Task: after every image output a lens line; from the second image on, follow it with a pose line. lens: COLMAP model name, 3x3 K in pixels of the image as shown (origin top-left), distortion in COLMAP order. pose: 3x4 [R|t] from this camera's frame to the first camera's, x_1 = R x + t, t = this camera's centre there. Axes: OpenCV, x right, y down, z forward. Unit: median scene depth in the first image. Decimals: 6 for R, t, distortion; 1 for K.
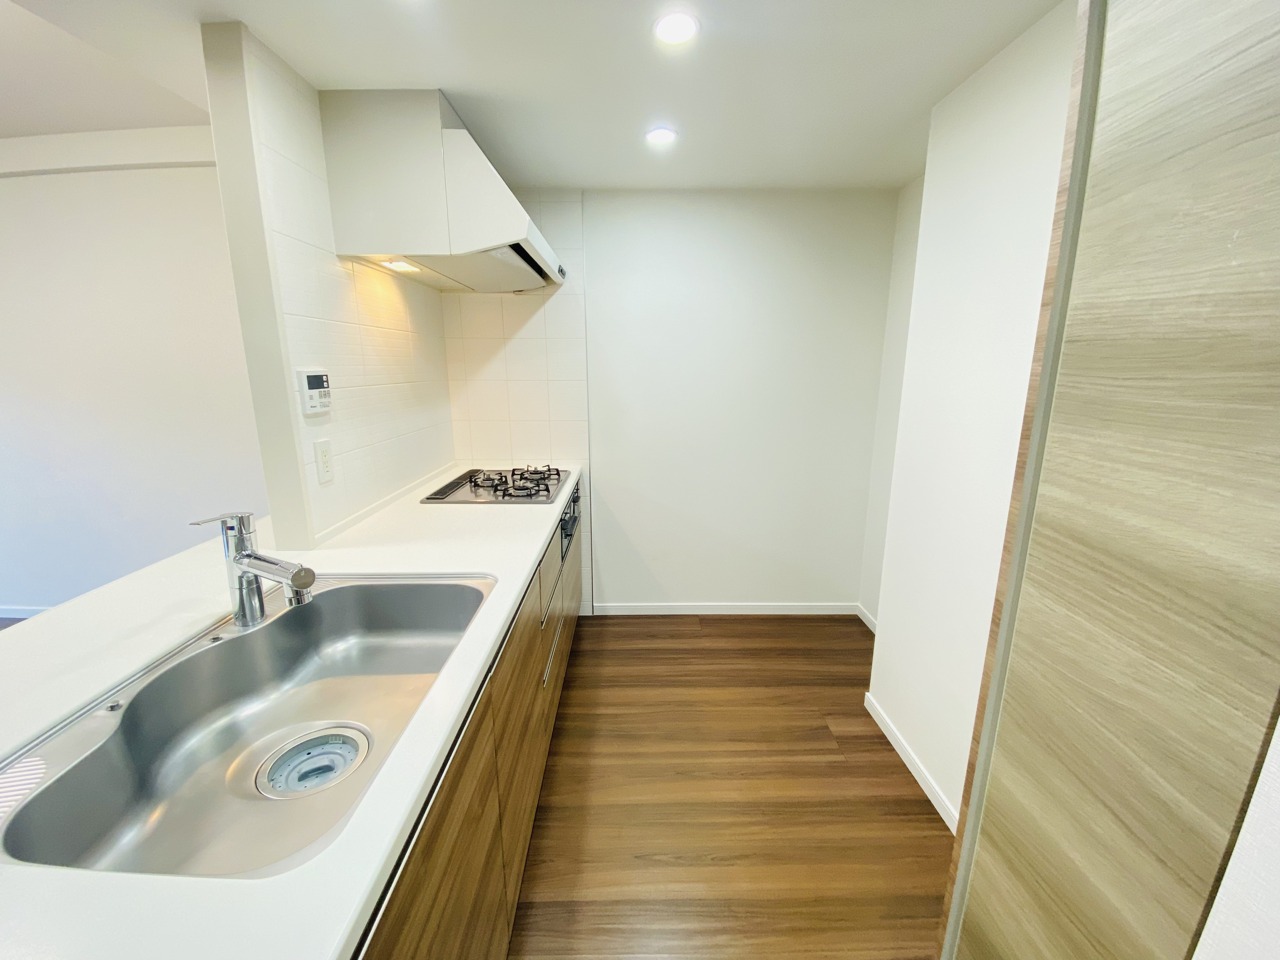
lens RADIAL K [[514.2, 0, 631.3], [0, 514.2, 485.5], [0, 0, 1]] dist [0.002733, -0.008830]
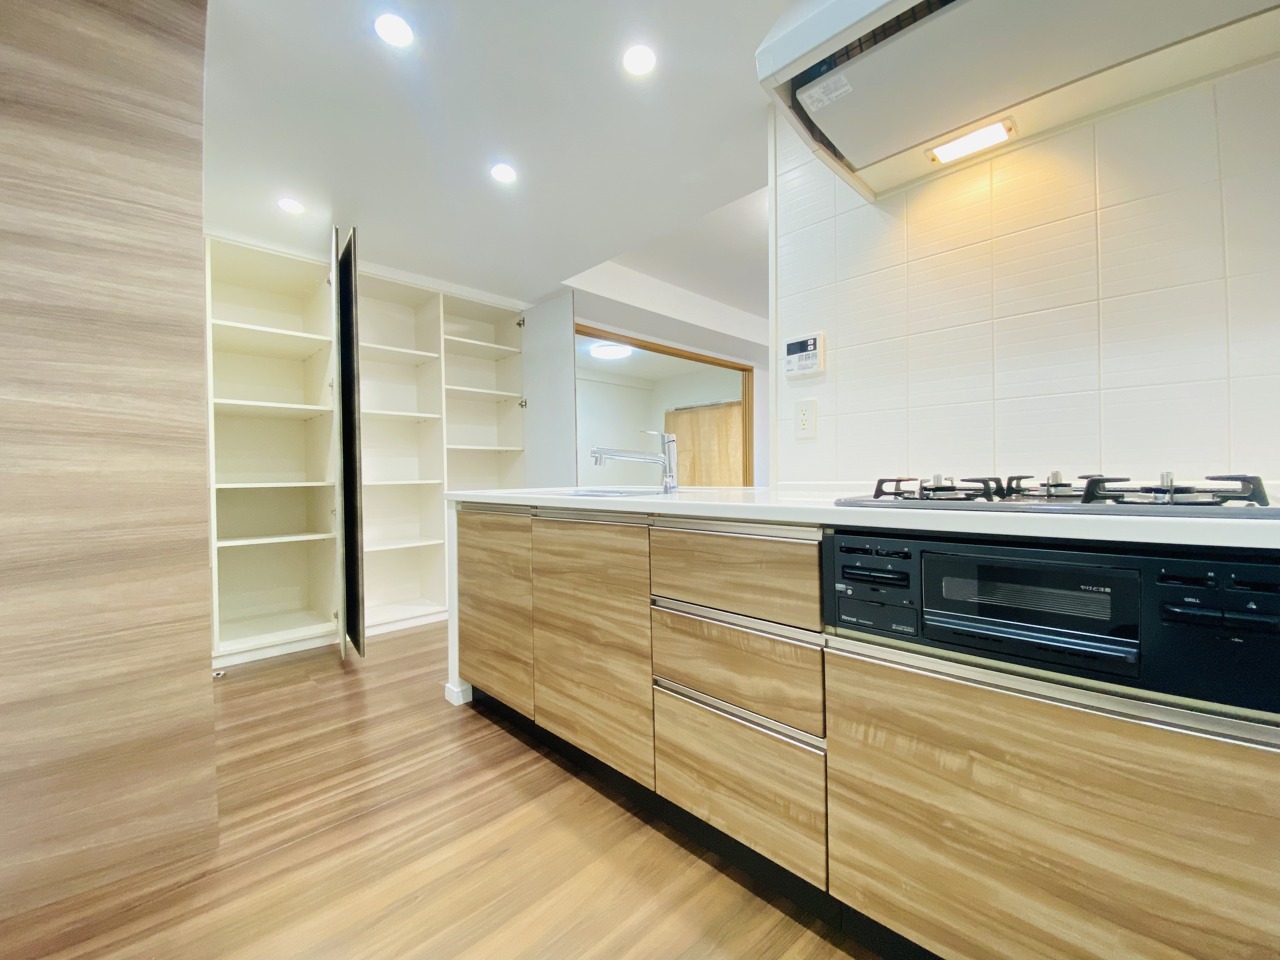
lens RADIAL K [[514.2, 0, 632.5], [0, 514.2, 483.6], [0, 0, 1]] dist [0.002733, -0.008830]
pose [[-0.724569, 0.020142, -0.688908, 0.425648], [-0.136648, 0.975530, 0.172244, -0.052736], [0.675520, 0.218940, -0.704086, 1.569840]]
